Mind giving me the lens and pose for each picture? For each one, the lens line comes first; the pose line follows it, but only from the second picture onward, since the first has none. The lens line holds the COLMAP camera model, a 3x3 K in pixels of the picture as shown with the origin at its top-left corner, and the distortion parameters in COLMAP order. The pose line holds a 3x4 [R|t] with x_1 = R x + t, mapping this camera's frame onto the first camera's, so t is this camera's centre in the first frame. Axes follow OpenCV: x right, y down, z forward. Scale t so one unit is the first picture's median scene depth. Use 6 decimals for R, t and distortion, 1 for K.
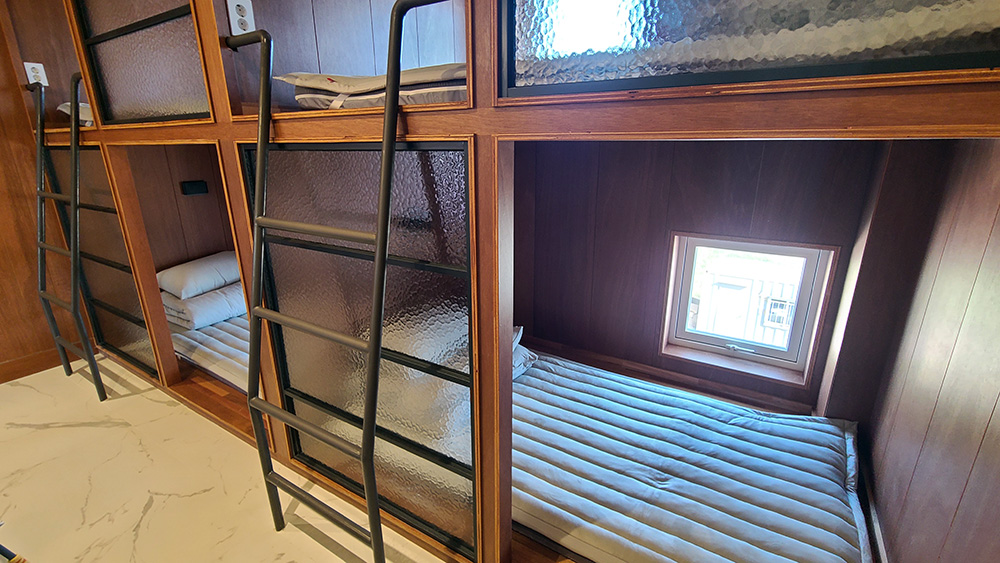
lens RADIAL K [[438.6, 0, 500.7], [0, 438.6, 277.2], [0, 0, 1]] dist [-0.002034, -0.002292]
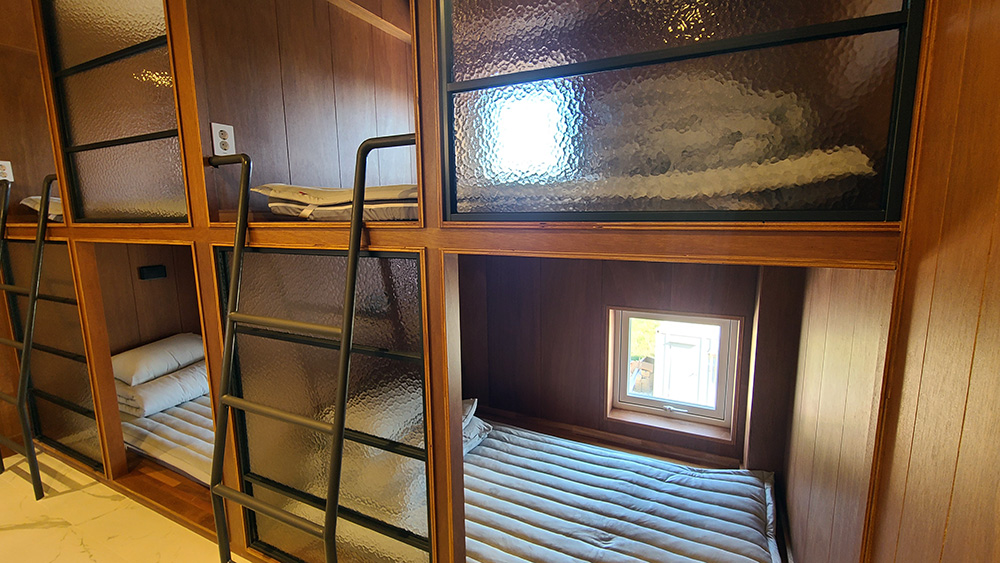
lens RADIAL K [[438.6, 0, 501.2], [0, 438.6, 277.9], [0, 0, 1]] dist [-0.002034, -0.002292]
pose [[0.995402, -0.023512, 0.092859, 0.021392], [0.036604, 0.989204, -0.141900, -0.033421], [-0.088520, 0.144646, 0.985516, -0.134276]]
